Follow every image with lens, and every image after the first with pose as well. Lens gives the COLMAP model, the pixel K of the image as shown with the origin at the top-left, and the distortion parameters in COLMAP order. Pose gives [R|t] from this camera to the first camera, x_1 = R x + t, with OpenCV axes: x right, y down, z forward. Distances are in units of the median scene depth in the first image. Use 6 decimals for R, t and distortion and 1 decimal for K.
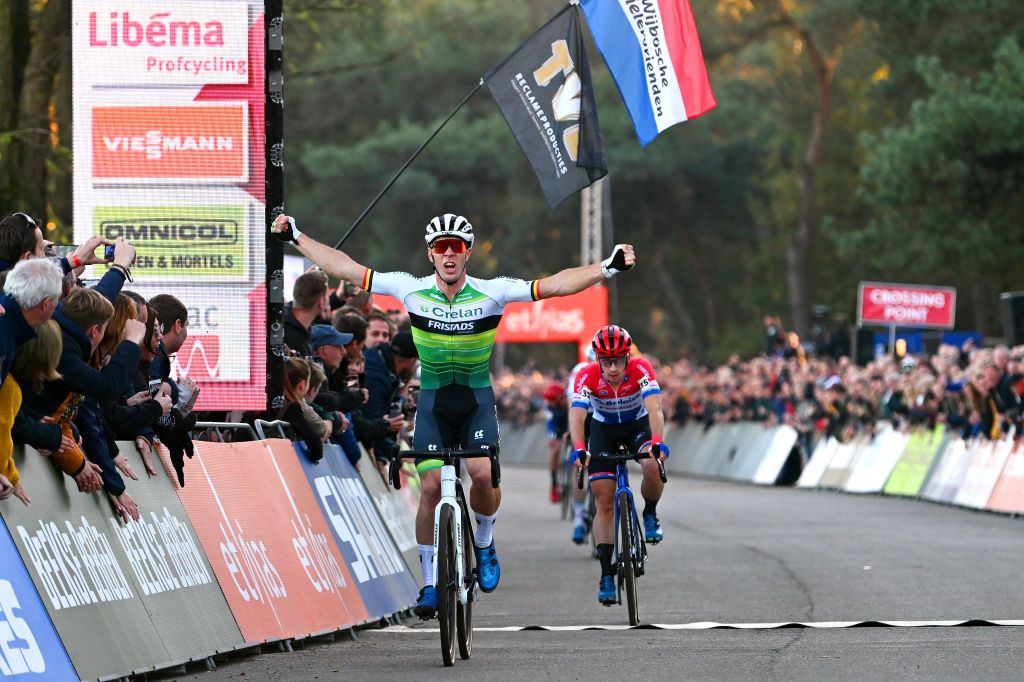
lens RADIAL K [[4648.7, 0, 512.0], [0, 4648.7, 341.0], [0, 0, 1]] dist [0.033345, -1.979052]
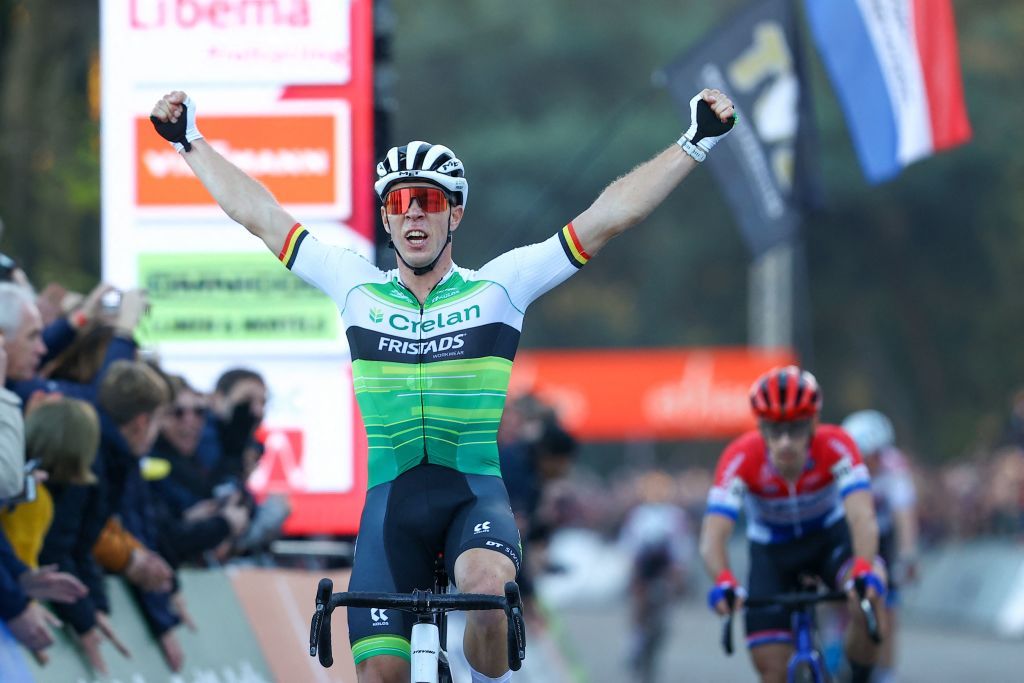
lens RADIAL K [[4648.7, 0, 512.0], [0, 4648.7, 341.5], [0, 0, 1]] dist [0.033345, -1.979052]
pose [[0.998953, 0.003407, -0.045616, 0.014200], [-0.004282, 0.999808, -0.019107, 0.004338], [0.045542, 0.019282, 0.998776, 0.439233]]
